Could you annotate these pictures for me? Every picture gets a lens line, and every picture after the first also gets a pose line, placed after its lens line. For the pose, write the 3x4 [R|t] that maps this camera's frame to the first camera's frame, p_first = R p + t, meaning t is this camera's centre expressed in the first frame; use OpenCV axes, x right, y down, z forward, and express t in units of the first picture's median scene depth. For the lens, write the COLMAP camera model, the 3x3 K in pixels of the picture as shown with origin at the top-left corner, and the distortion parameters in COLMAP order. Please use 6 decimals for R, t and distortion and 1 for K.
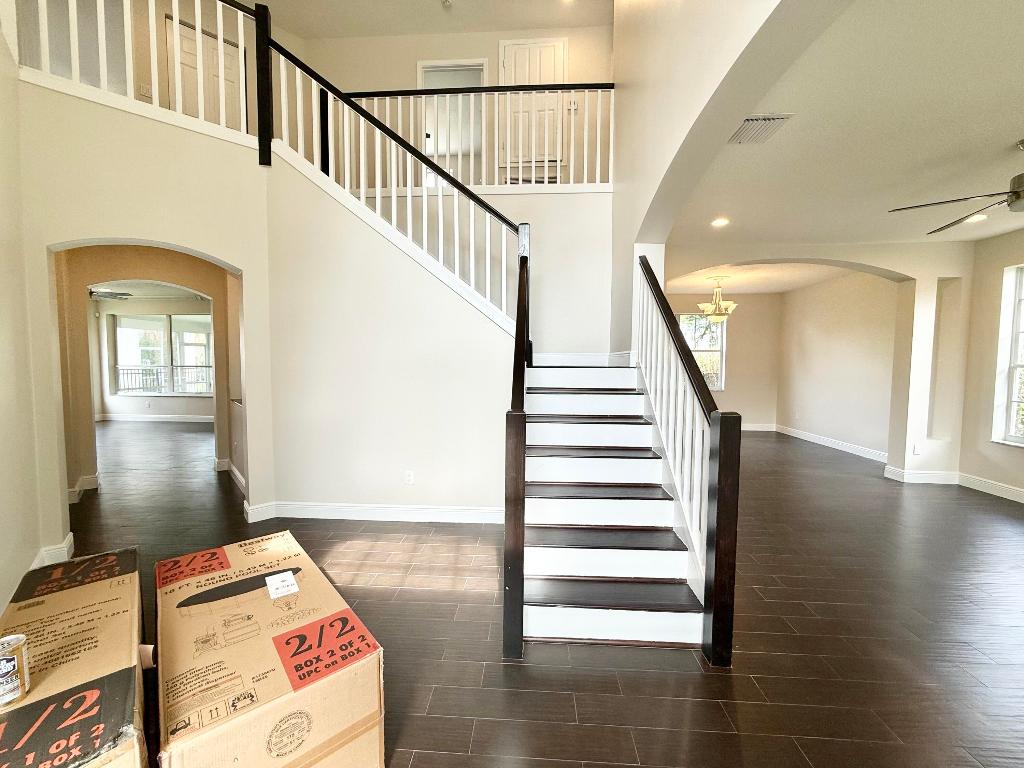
lens RADIAL K [[407.7, 0, 511.2], [0, 407.7, 384.6], [0, 0, 1]] dist [0.000552, -0.000440]
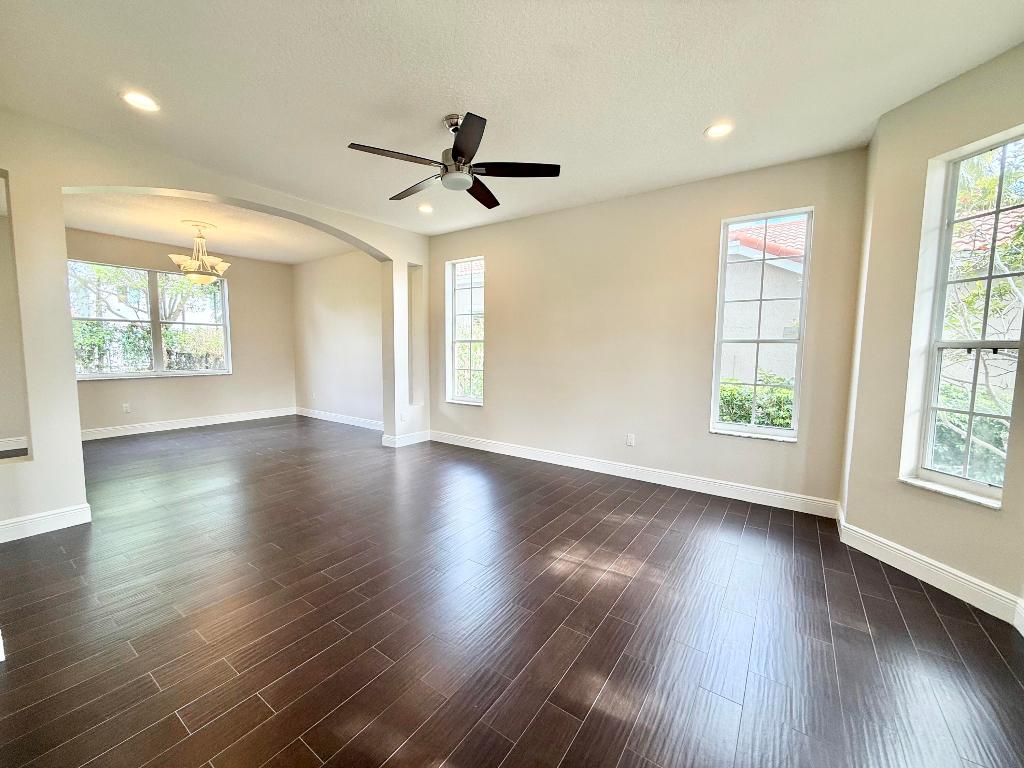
lens RADIAL K [[407.7, 0, 510.7], [0, 407.7, 381.2], [0, 0, 1]] dist [0.000552, -0.000440]
pose [[0.522932, -0.068622, 0.849608, 0.199579], [0.044682, 0.997590, 0.053073, 0.017445], [-0.851203, 0.010208, 0.524738, 0.156645]]
